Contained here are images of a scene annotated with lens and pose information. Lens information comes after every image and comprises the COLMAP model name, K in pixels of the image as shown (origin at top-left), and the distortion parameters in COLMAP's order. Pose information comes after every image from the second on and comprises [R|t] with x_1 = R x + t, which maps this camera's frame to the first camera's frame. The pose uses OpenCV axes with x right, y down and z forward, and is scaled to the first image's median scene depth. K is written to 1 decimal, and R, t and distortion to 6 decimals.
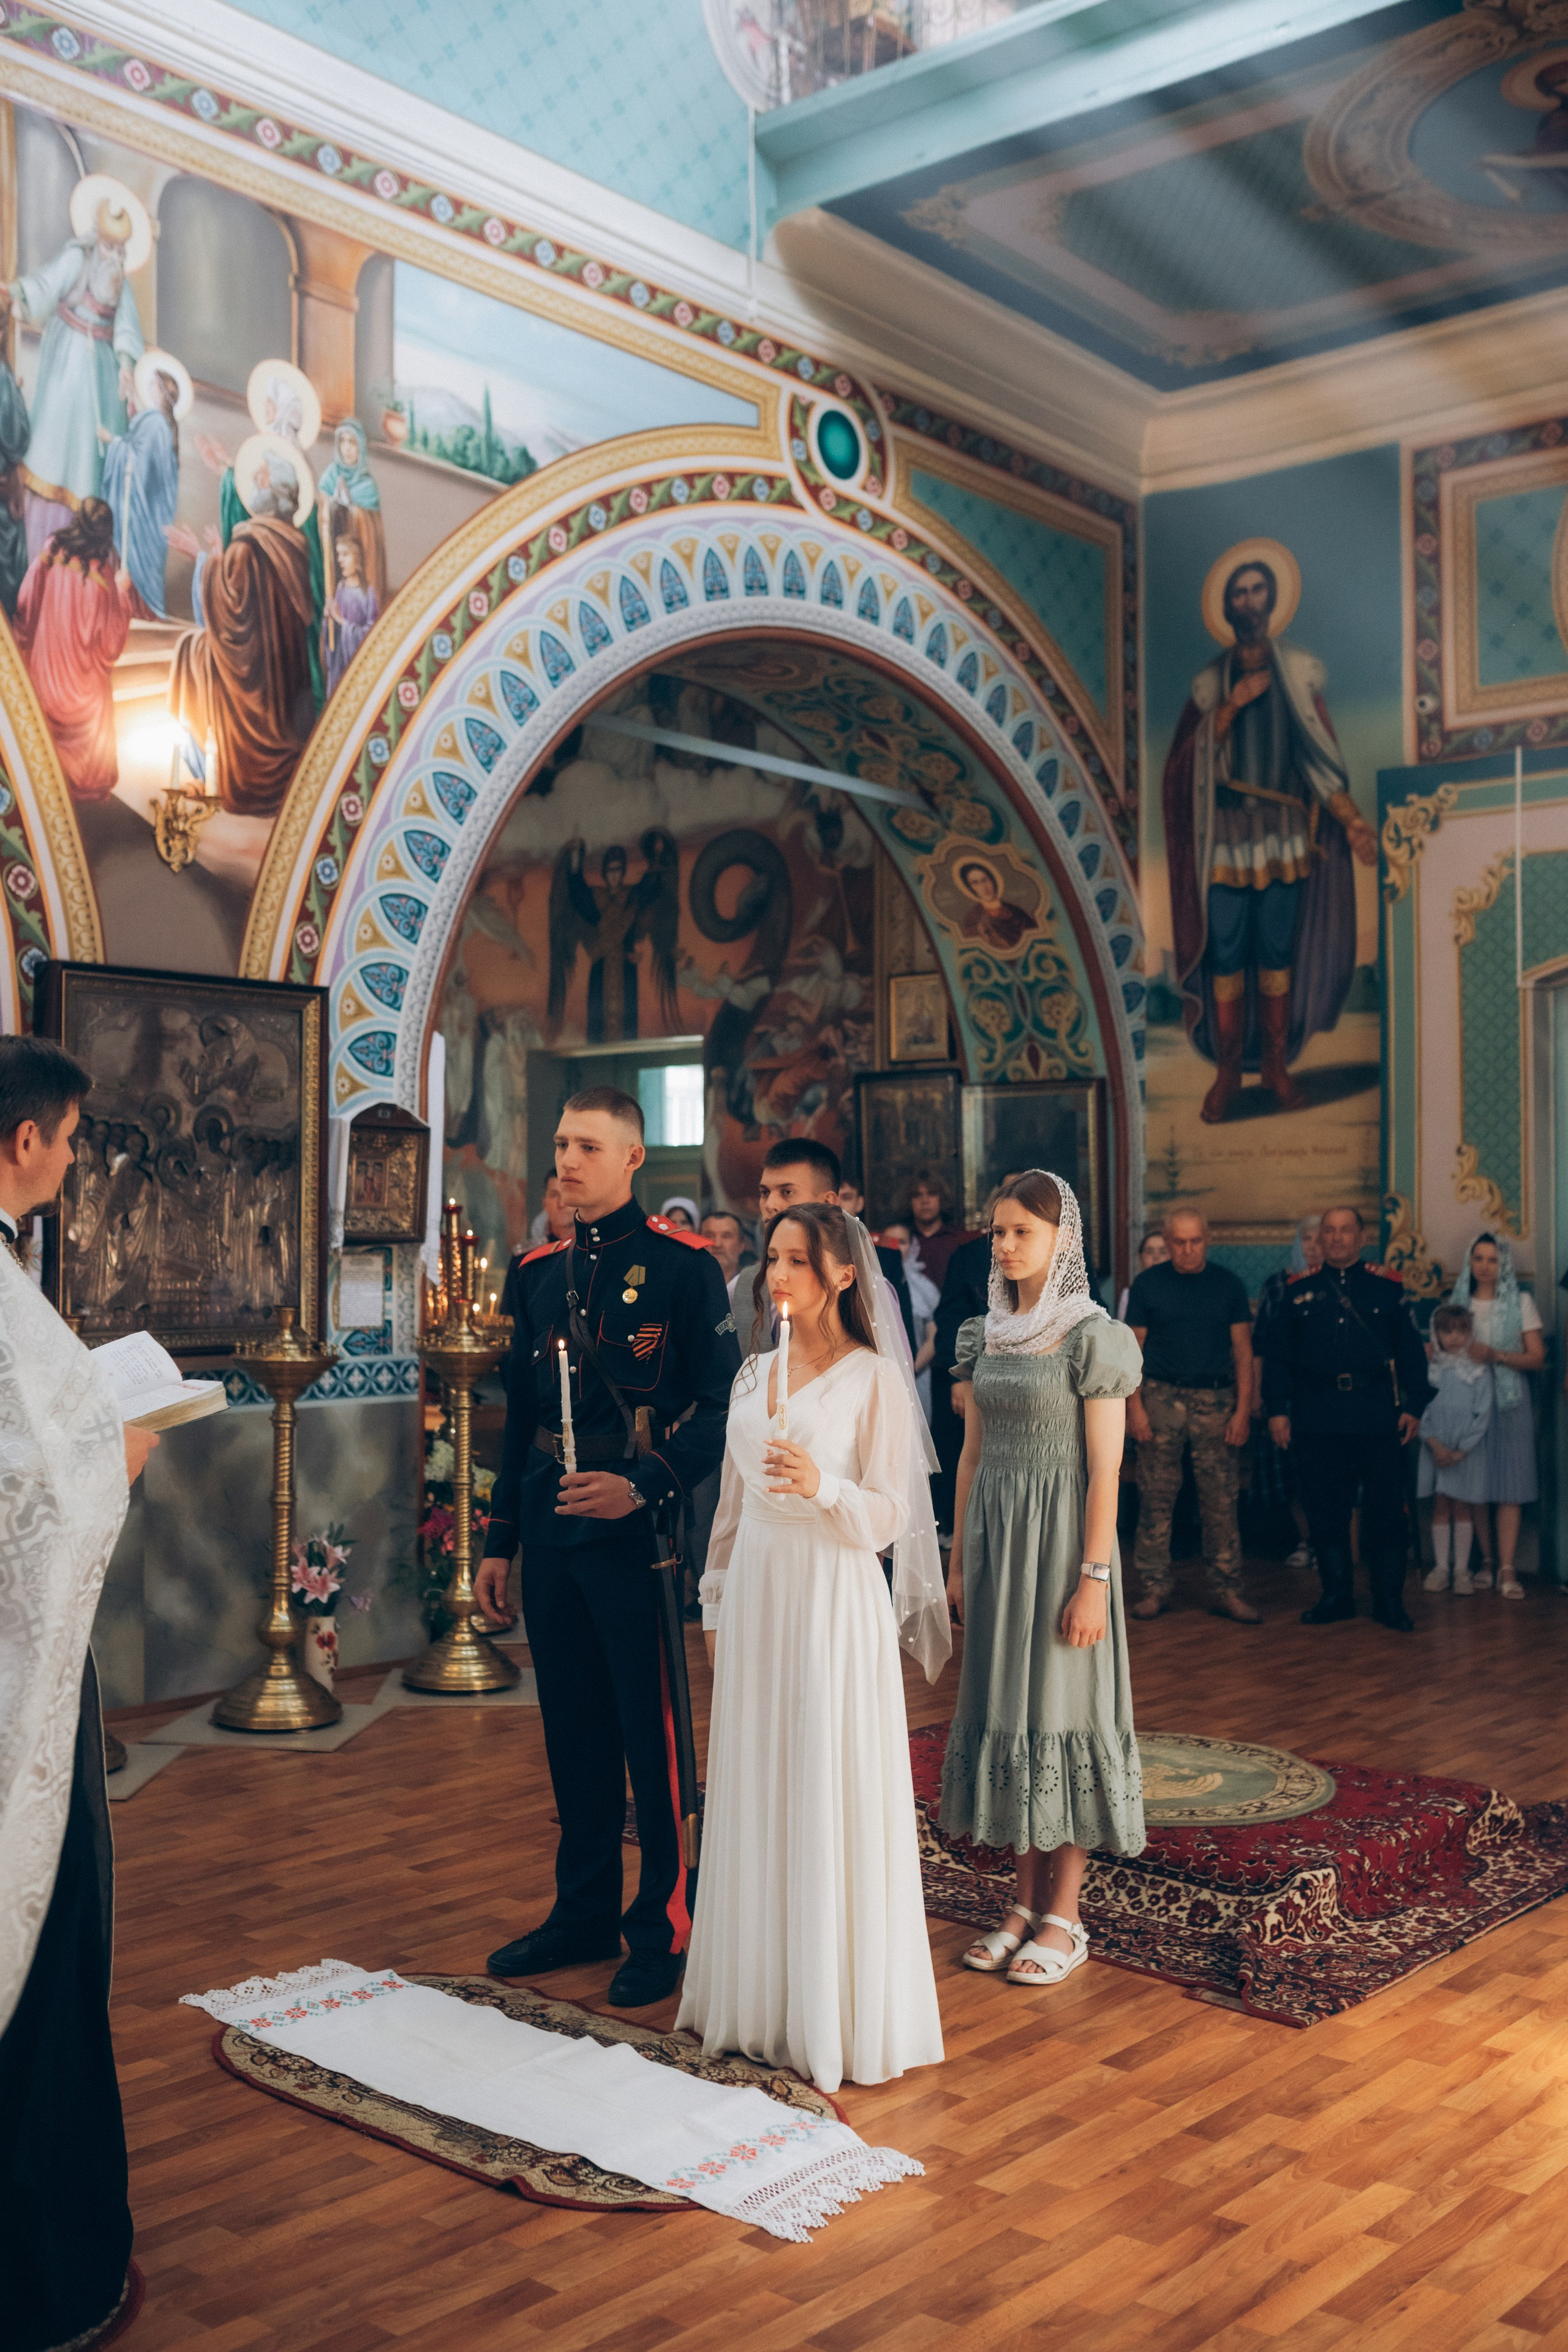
lens RADIAL K [[2299.0, 0, 785.7], [0, 2299.0, 1174.0], [0, 0, 1]] dist [-0.067197, 0.100128]
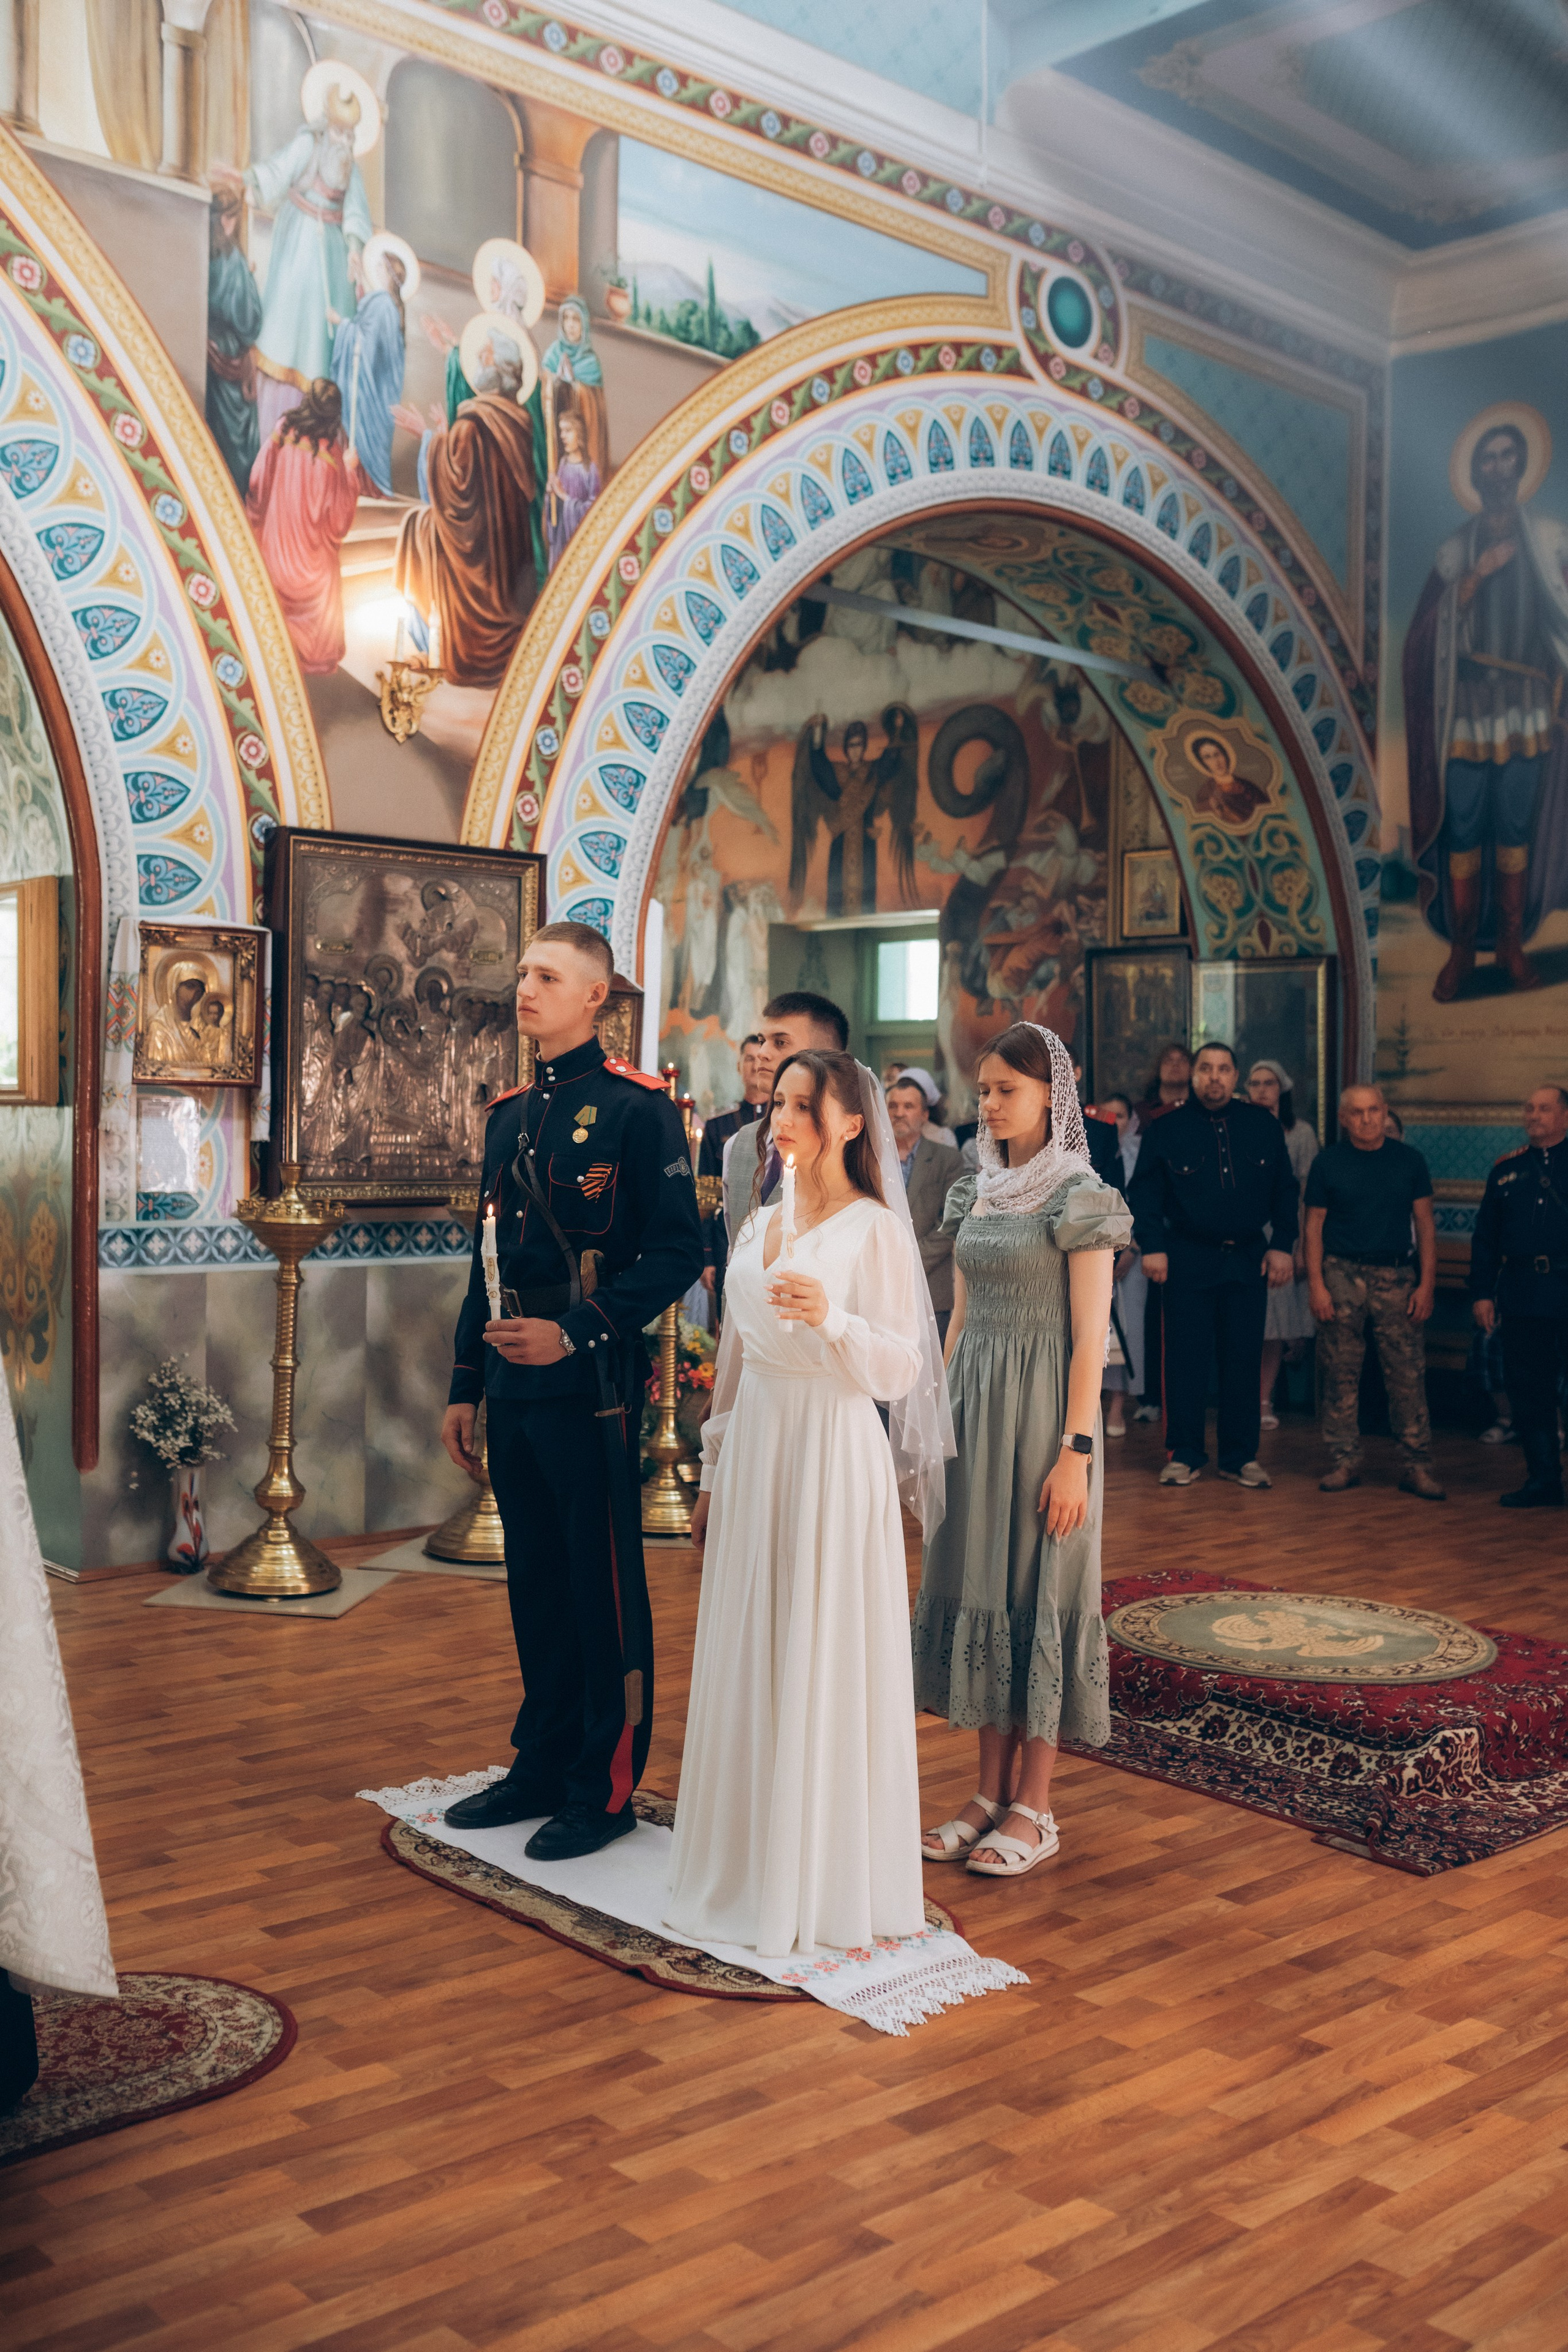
lens RADIAL K [[2282.4, 0, 786.0], [0, 2282.4, 1173.6], [0, 0, 1]] dist [-0.066378, 0.100071]
pose [[0.992777, 0.020562, -0.118197, 0.029981], [-0.014454, 0.998527, 0.052303, 0.006413], [0.119099, -0.050217, 0.991612, -0.012331]]
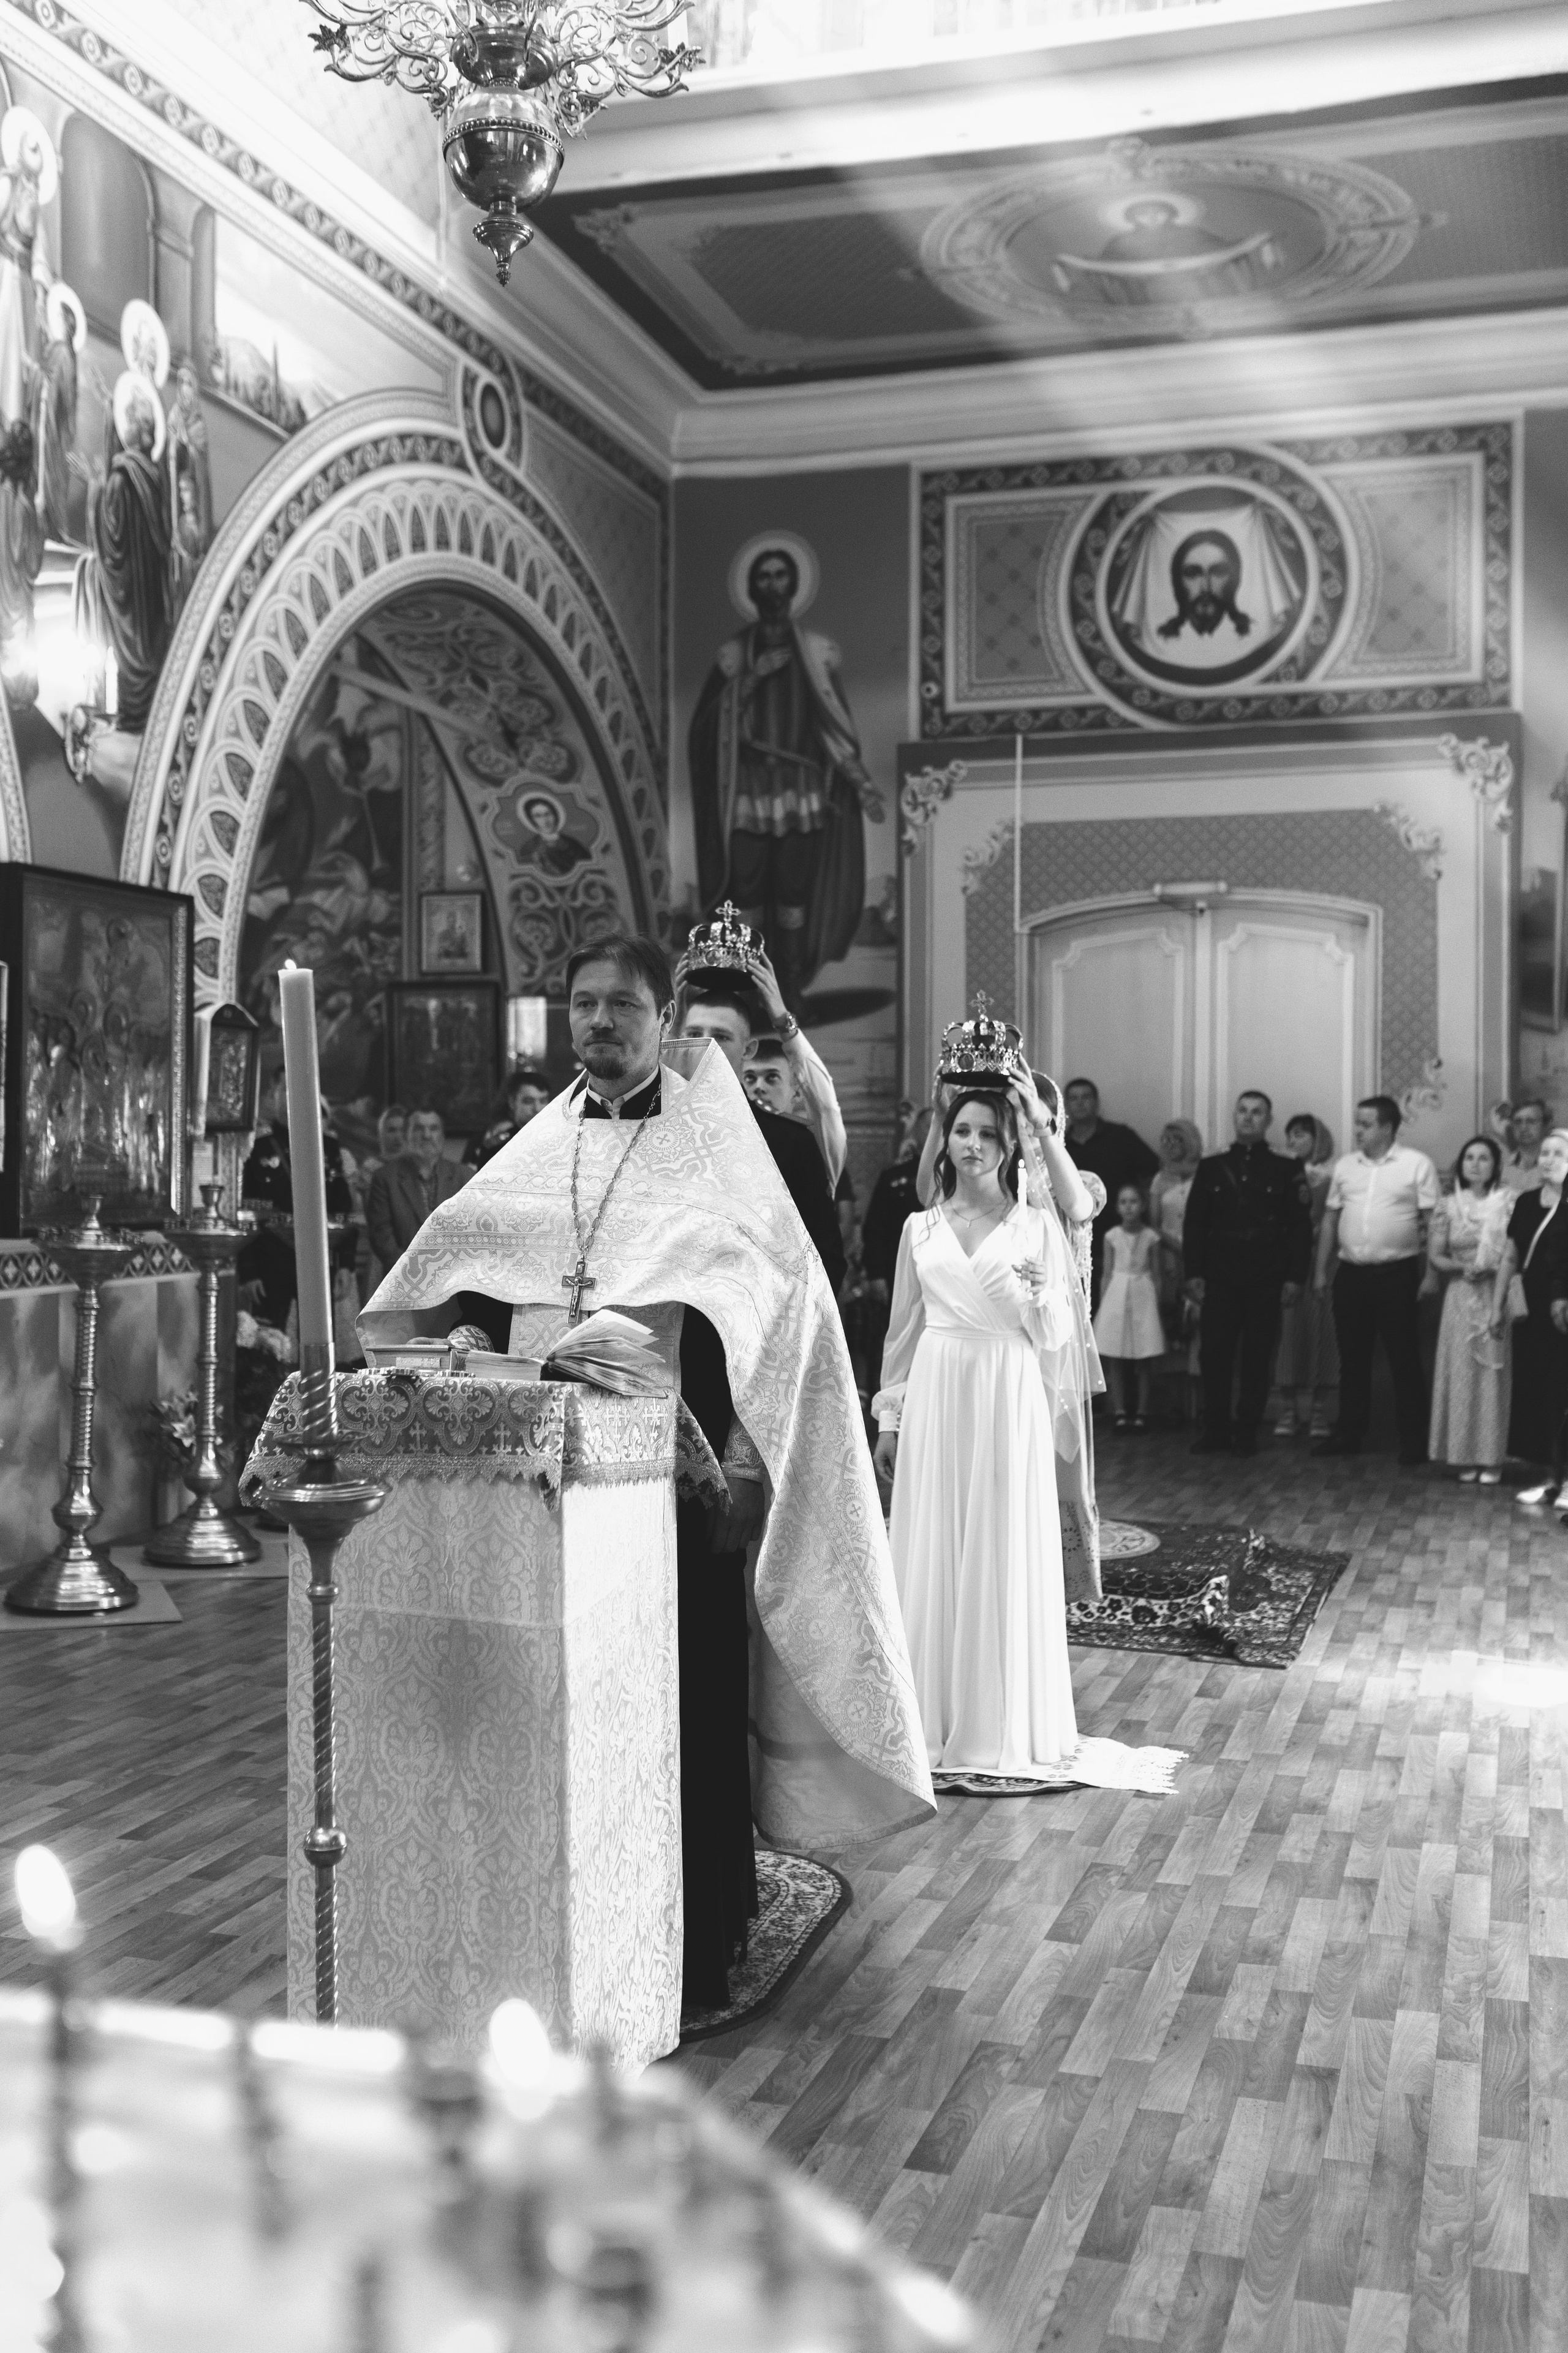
lens RADIAL K [[2288.2, 0, 786.2], [0, 2288.2, 1177.3], [0, 0, 1]] dist [-0.001848, -0.000888]
pose [[0.919977, -0.000759, 0.391972, -0.340961], [-0.015646, 0.999130, 0.038658, 0.005372], [-0.391661, -0.041697, 0.919164, -0.109025]]
